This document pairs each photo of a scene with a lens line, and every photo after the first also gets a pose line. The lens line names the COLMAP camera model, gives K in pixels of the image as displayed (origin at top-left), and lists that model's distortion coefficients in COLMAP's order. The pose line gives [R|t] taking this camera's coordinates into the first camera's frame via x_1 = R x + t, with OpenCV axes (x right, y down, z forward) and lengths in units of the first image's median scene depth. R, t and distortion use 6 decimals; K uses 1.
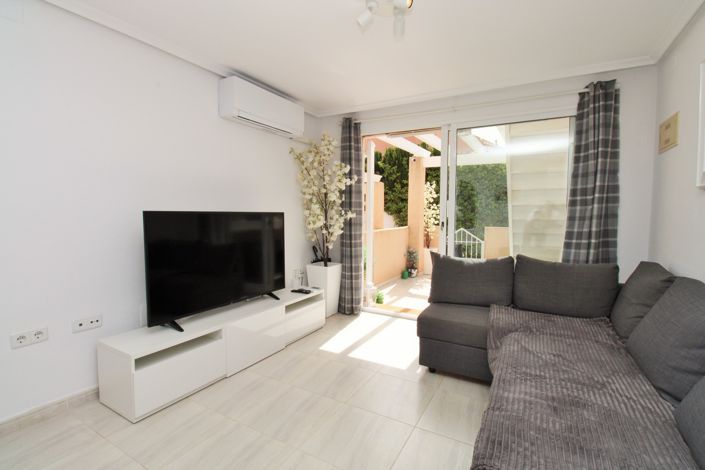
lens RADIAL K [[329.0, 0, 351.2], [0, 329.0, 231.5], [0, 0, 1]] dist [-0.001491, -0.000452]
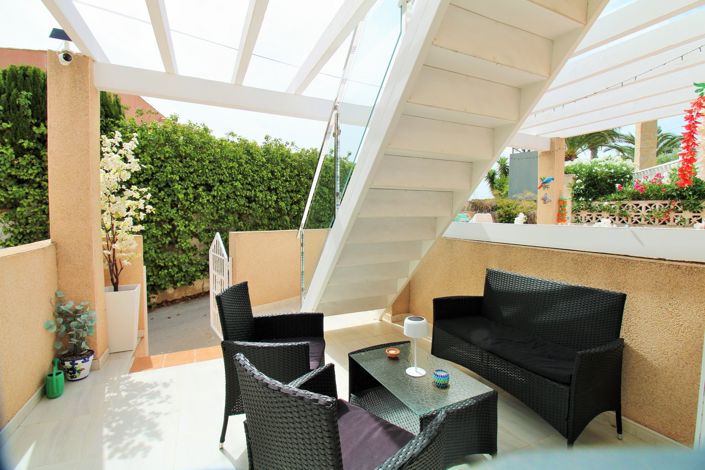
lens RADIAL K [[329.0, 0, 350.4], [0, 329.0, 228.7], [0, 0, 1]] dist [-0.001491, -0.000452]
pose [[0.582749, -0.041507, 0.811592, 0.069204], [0.042503, 0.998885, 0.020567, -0.024251], [-0.811540, 0.022510, 0.583863, 0.516485]]
